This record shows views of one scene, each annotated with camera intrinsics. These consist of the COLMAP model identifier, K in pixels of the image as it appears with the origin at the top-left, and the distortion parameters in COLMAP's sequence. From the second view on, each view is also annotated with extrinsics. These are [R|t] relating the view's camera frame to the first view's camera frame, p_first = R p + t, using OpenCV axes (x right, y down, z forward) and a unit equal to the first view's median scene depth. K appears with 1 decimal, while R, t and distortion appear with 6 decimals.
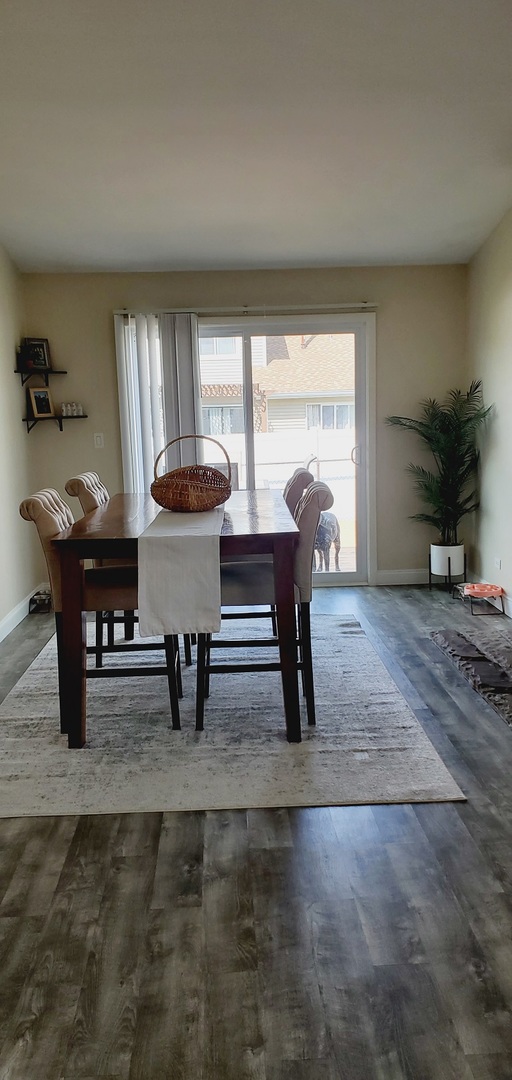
lens RADIAL K [[825.4, 0, 254.6], [0, 825.4, 532.8], [0, 0, 1]] dist [0.247333, -0.825376]
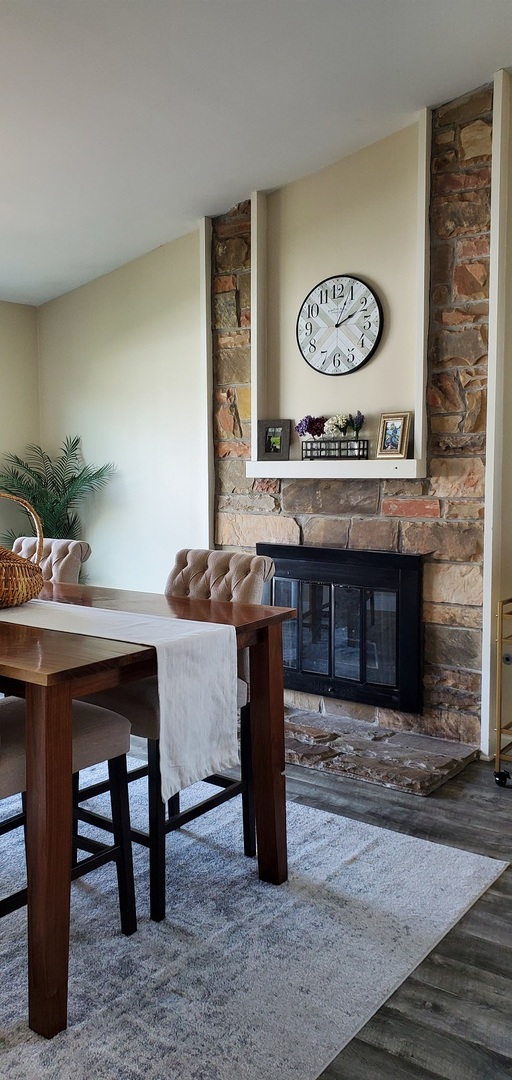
lens RADIAL K [[822.9, 0, 280.5], [0, 822.9, 543.5], [0, 0, 1]] dist [0.110269, -0.286995]
pose [[0.605293, -0.035947, 0.795191, -0.534225], [0.099656, 0.994542, -0.030899, -0.030794], [-0.789740, 0.097948, 0.605572, 0.510588]]
